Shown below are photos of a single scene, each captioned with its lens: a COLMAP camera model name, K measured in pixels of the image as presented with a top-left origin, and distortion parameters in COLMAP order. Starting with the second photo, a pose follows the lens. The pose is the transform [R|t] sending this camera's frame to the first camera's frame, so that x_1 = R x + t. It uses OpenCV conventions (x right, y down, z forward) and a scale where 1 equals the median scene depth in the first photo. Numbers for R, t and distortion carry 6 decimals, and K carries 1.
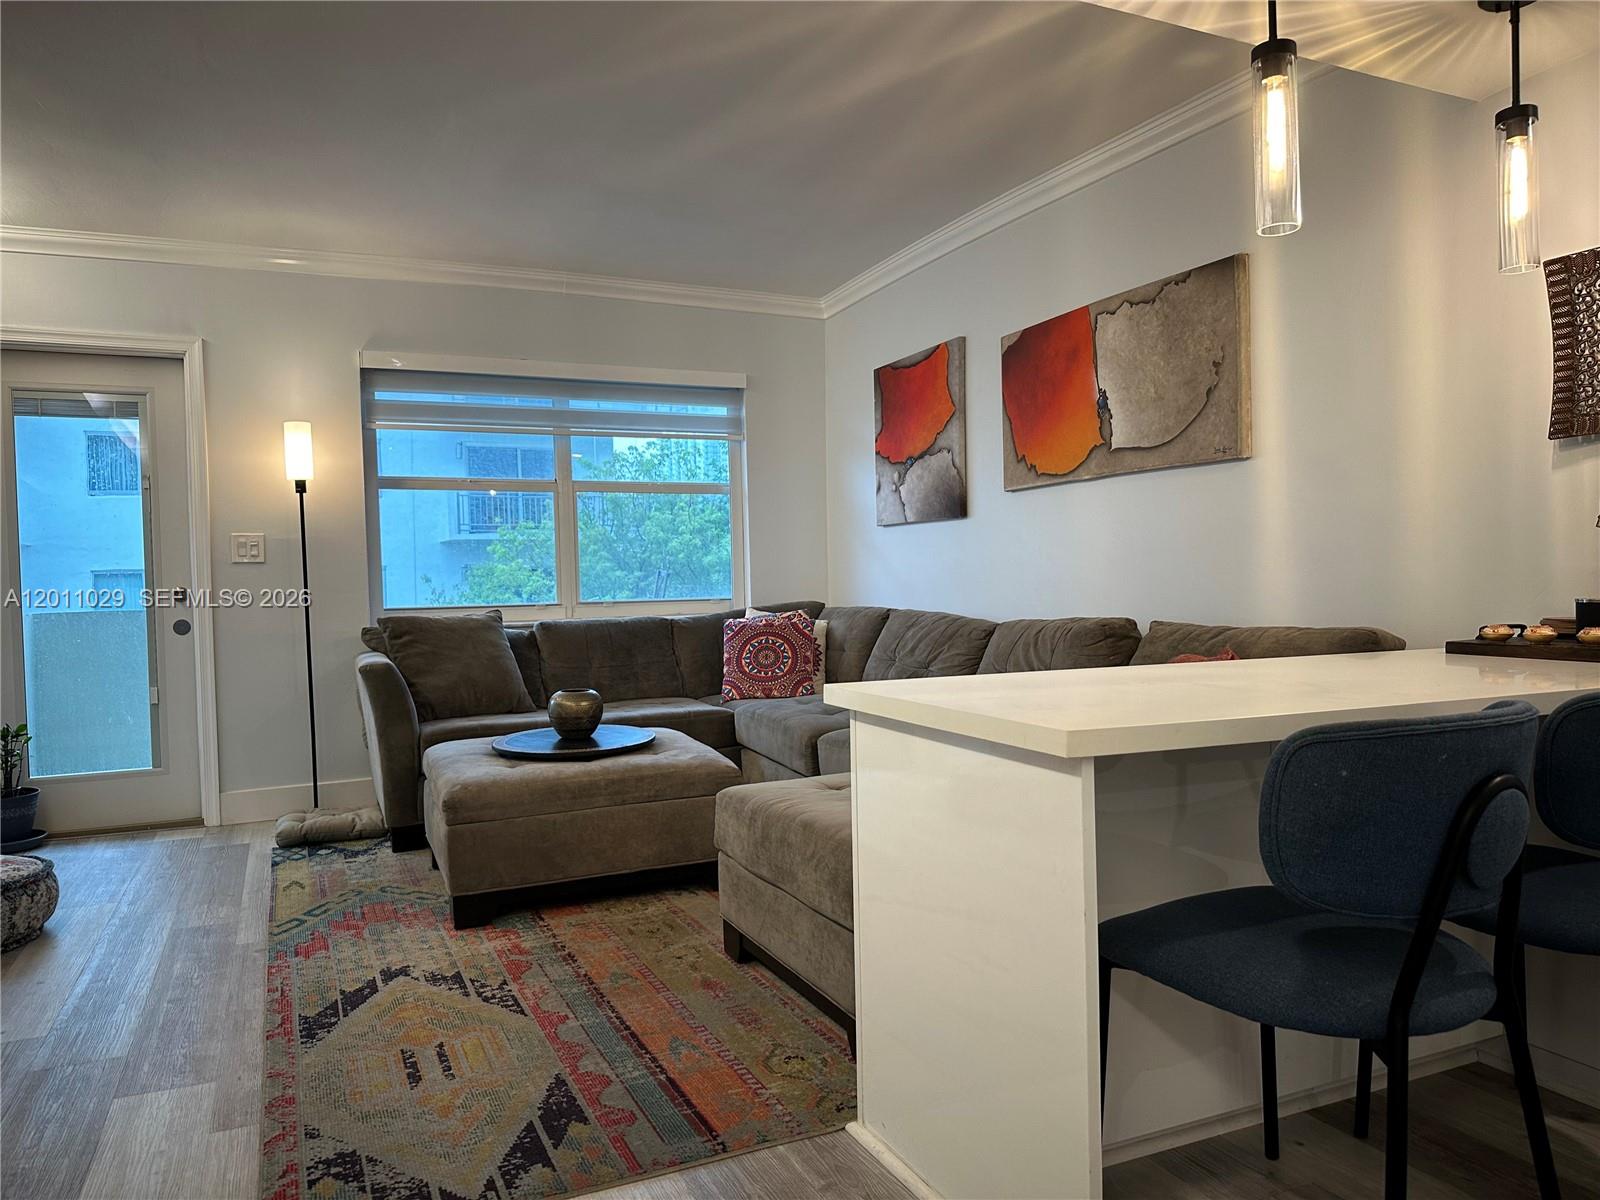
lens RADIAL K [[1138.1, 0, 832.4], [0, 1138.1, 616.1], [0, 0, 1]] dist [0.029341, -0.057876]
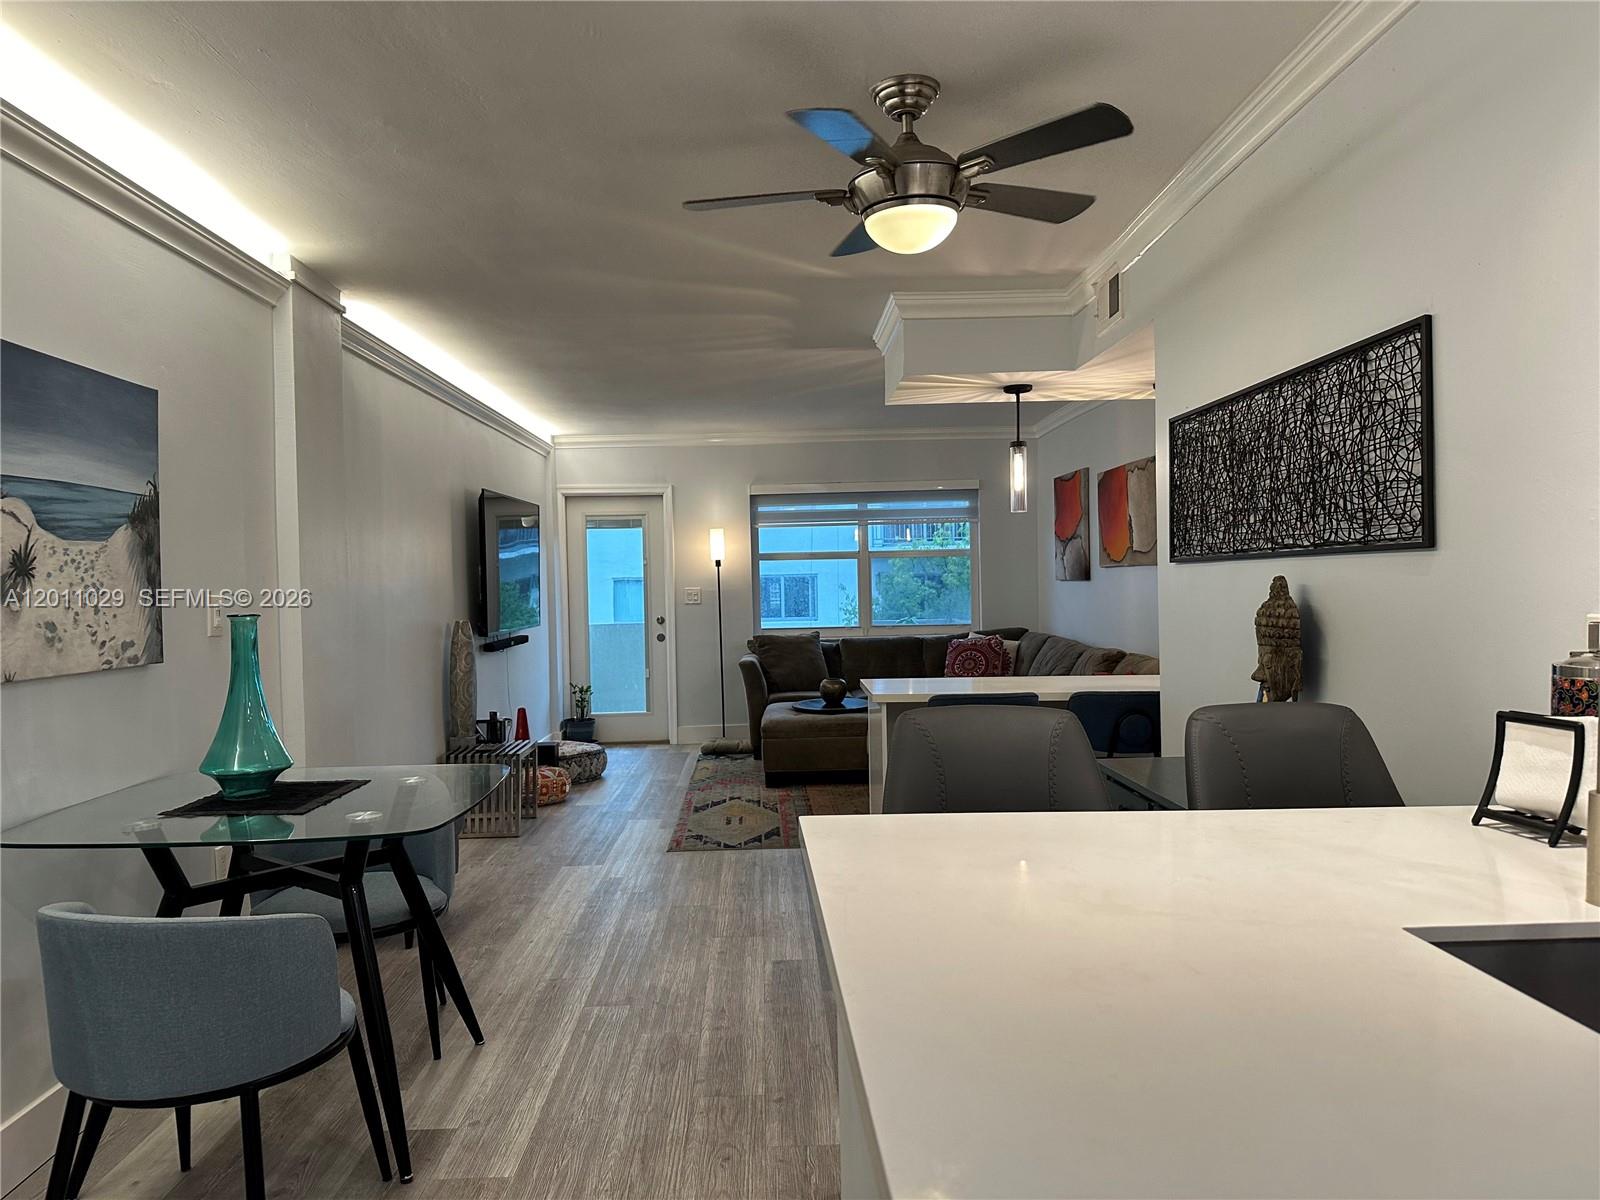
lens RADIAL K [[1138.1, 0, 796.4], [0, 1138.1, 601.0], [0, 0, 1]] dist [0.029341, -0.057876]
pose [[0.916563, 0.011869, -0.399715, 0.393286], [-0.013908, 0.999901, -0.002201, -0.050475], [0.399649, 0.007577, 0.916637, -0.646185]]
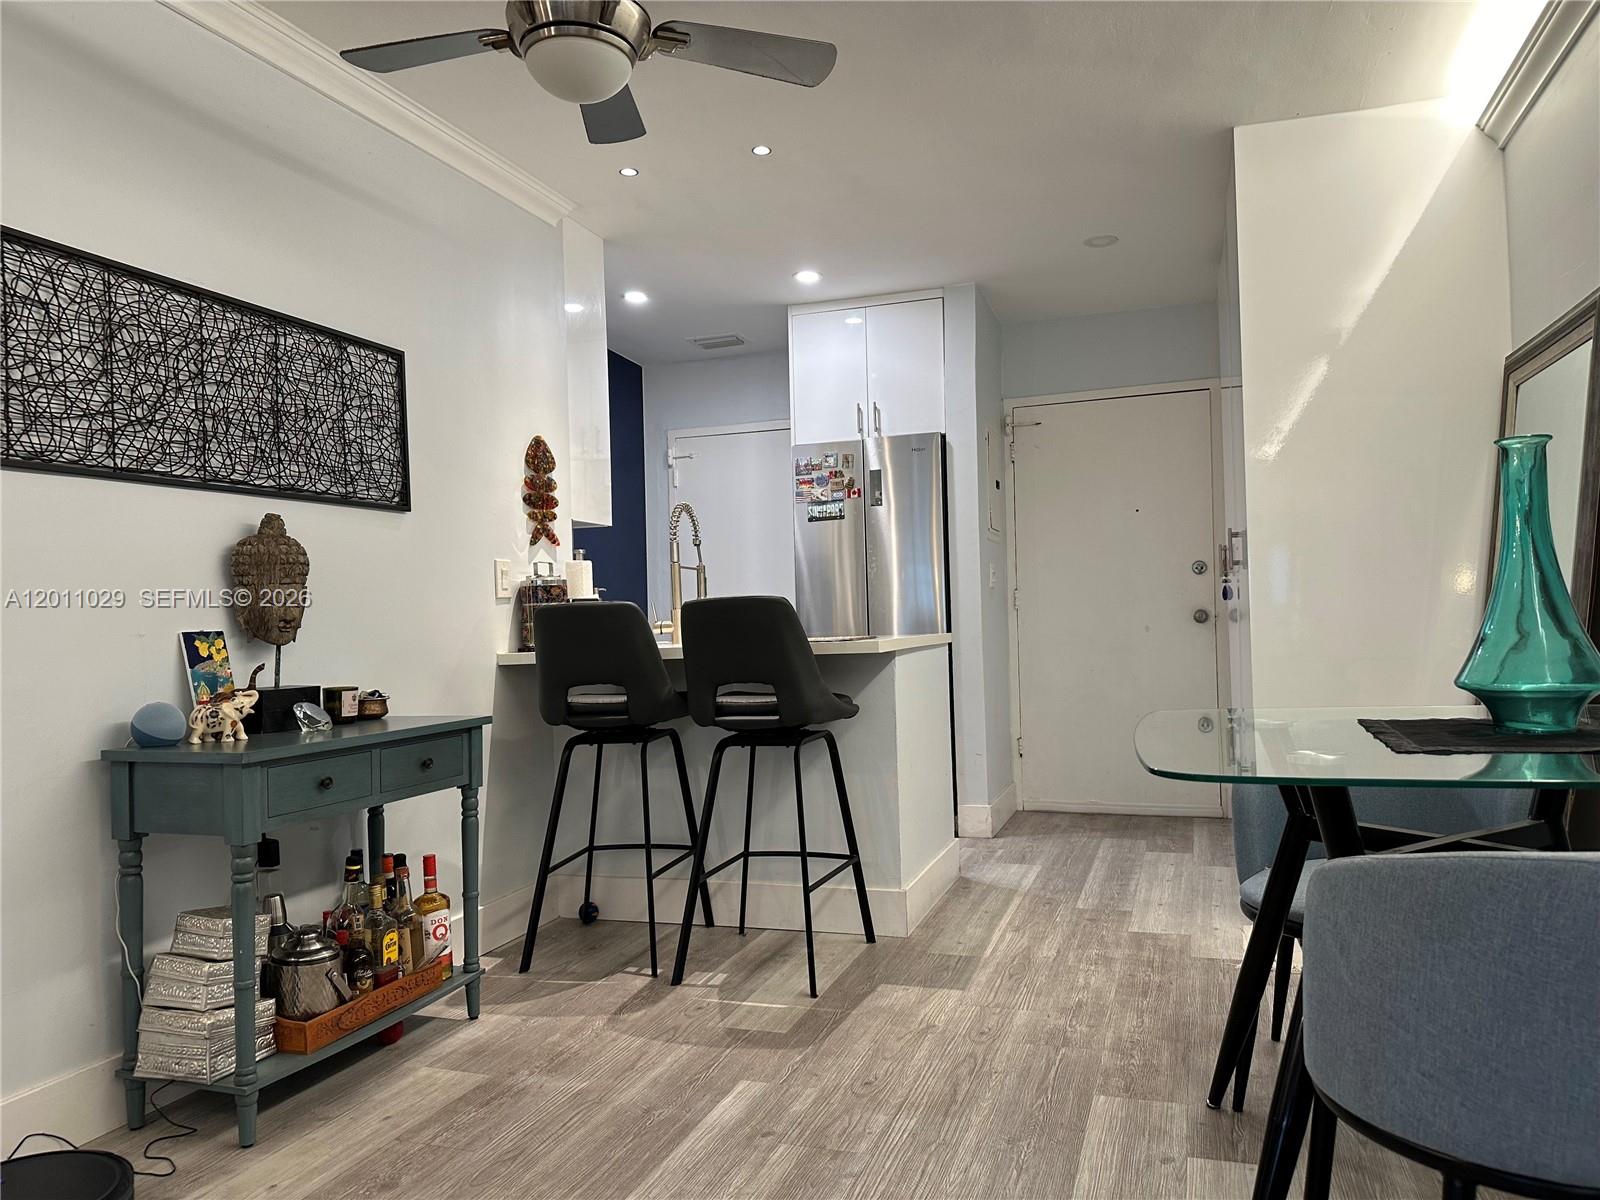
lens RADIAL K [[1138.1, 0, 797.9], [0, 1138.1, 599.8], [0, 0, 1]] dist [0.029341, -0.057876]
pose [[-0.711032, 0.056856, 0.700858, -0.997969], [0.067167, 0.997660, -0.012791, 0.068499], [-0.699945, 0.037980, -0.713187, 1.381680]]
